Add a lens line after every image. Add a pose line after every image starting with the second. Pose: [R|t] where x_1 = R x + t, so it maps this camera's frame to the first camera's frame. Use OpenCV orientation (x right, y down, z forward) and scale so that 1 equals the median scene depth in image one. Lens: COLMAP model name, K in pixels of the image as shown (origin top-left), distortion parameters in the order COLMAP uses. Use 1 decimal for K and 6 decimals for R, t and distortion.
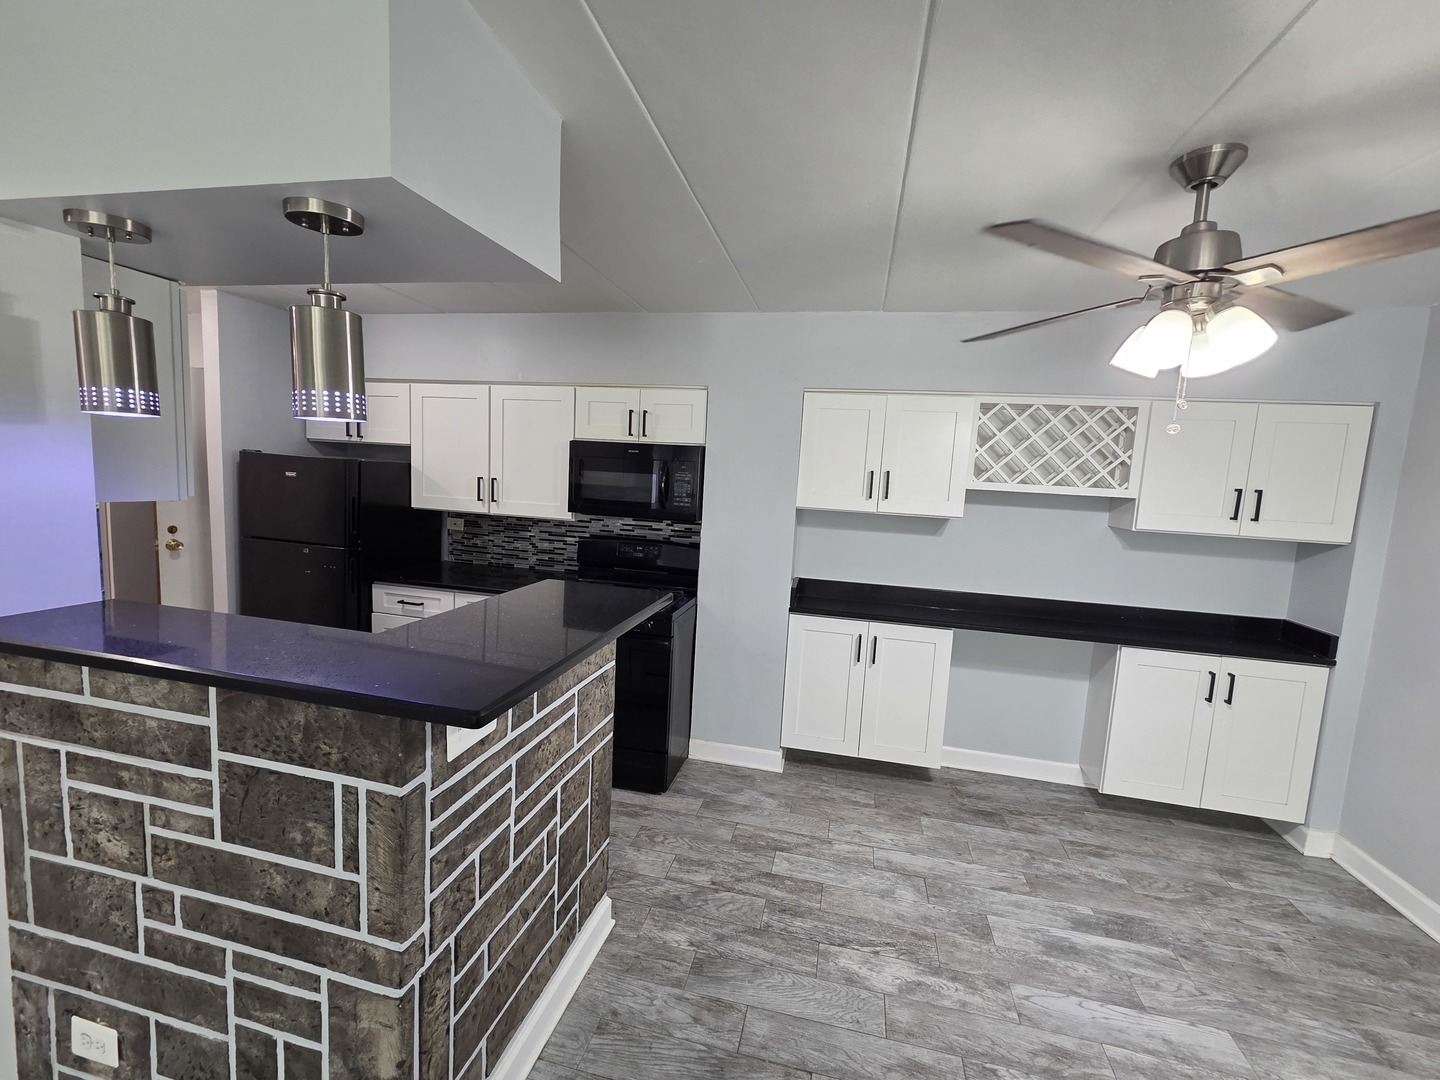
lens RADIAL K [[594.0, 0, 724.2], [0, 594.0, 541.0], [0, 0, 1]] dist [0.002072, 0.001842]
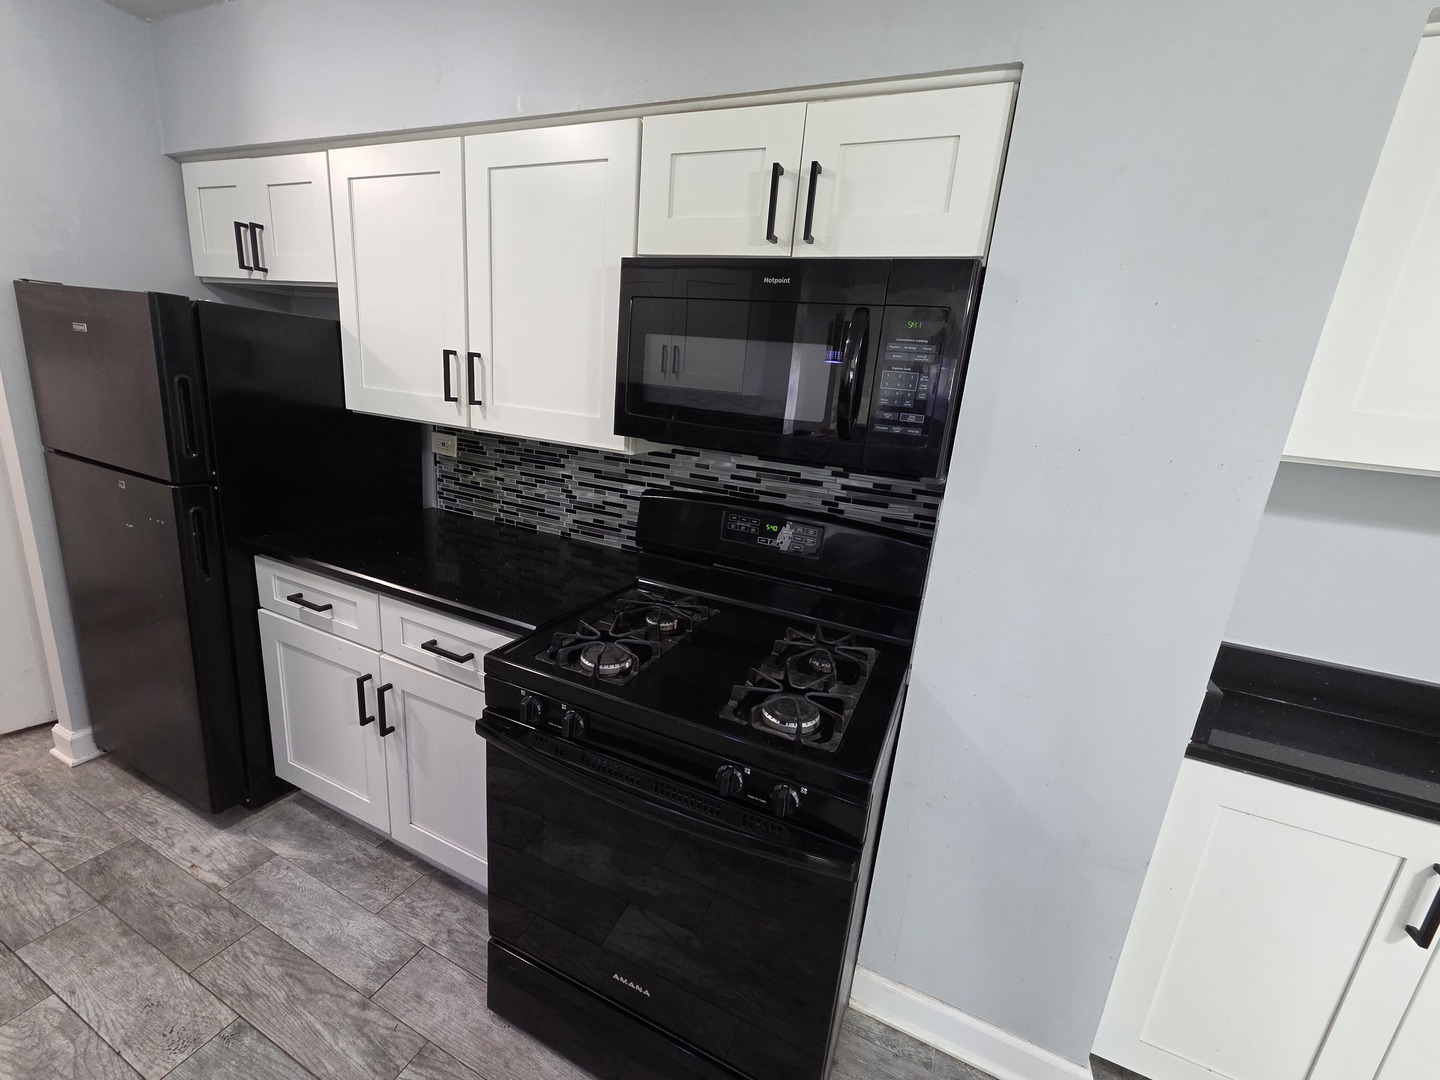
lens RADIAL K [[594.0, 0, 721.5], [0, 594.0, 536.7], [0, 0, 1]] dist [0.002072, 0.001842]
pose [[0.978993, 0.082787, -0.186331, -0.116729], [-0.059843, 0.990279, 0.125561, -0.039876], [0.194915, -0.111773, 0.974431, 0.687223]]
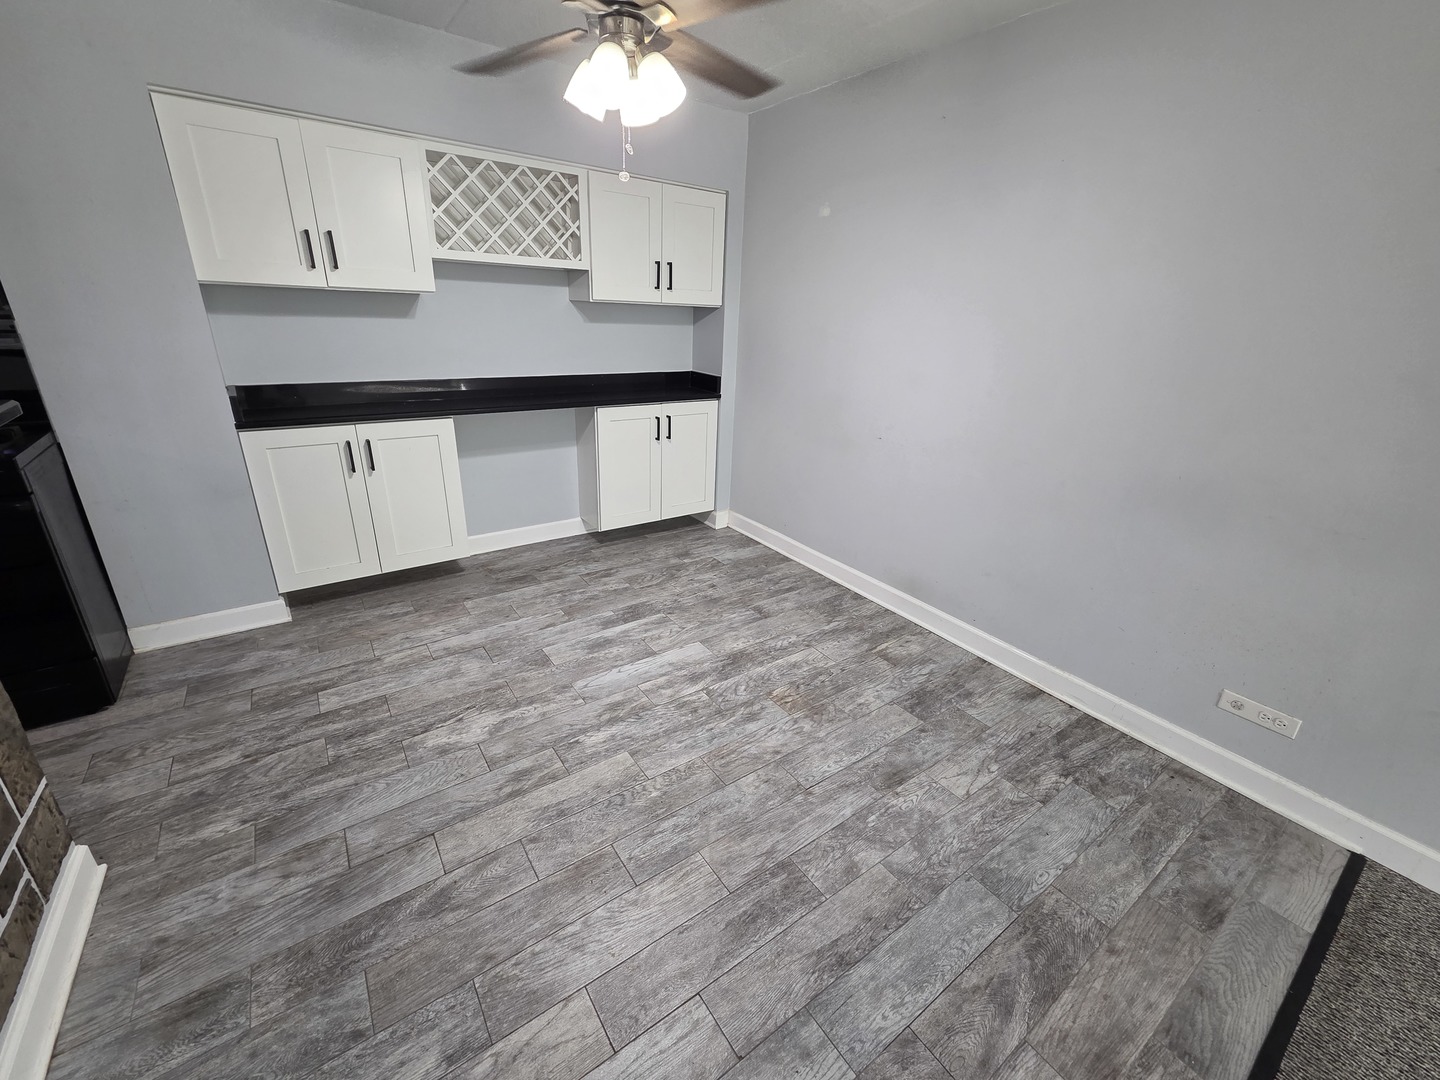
lens RADIAL K [[594.0, 0, 719.6], [0, 594.0, 536.5], [0, 0, 1]] dist [0.002072, 0.001842]
pose [[0.669329, -0.292362, 0.683025, -0.043393], [0.076345, 0.941520, 0.328194, 0.049498], [-0.739033, -0.167524, 0.652507, 0.014509]]
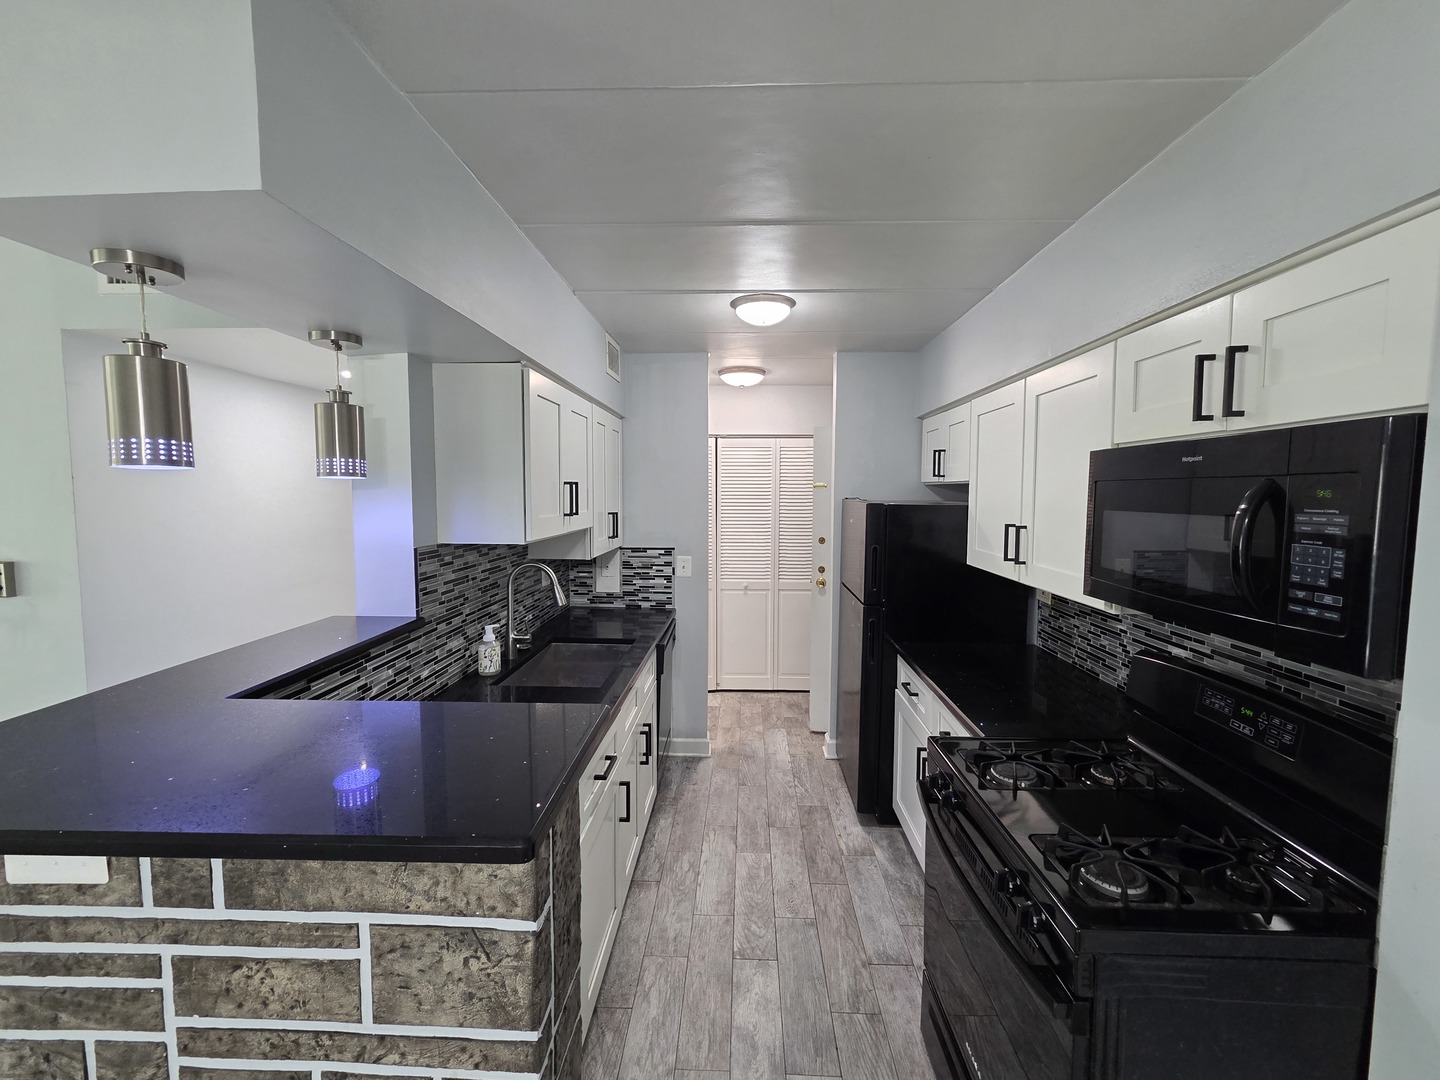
lens RADIAL K [[594.0, 0, 727.5], [0, 594.0, 541.8], [0, 0, 1]] dist [0.002072, 0.001842]
pose [[0.187508, 0.028683, -0.981844, 0.199395], [-0.105421, 0.994388, 0.008916, -0.076839], [0.976589, 0.101835, 0.189480, 0.714983]]
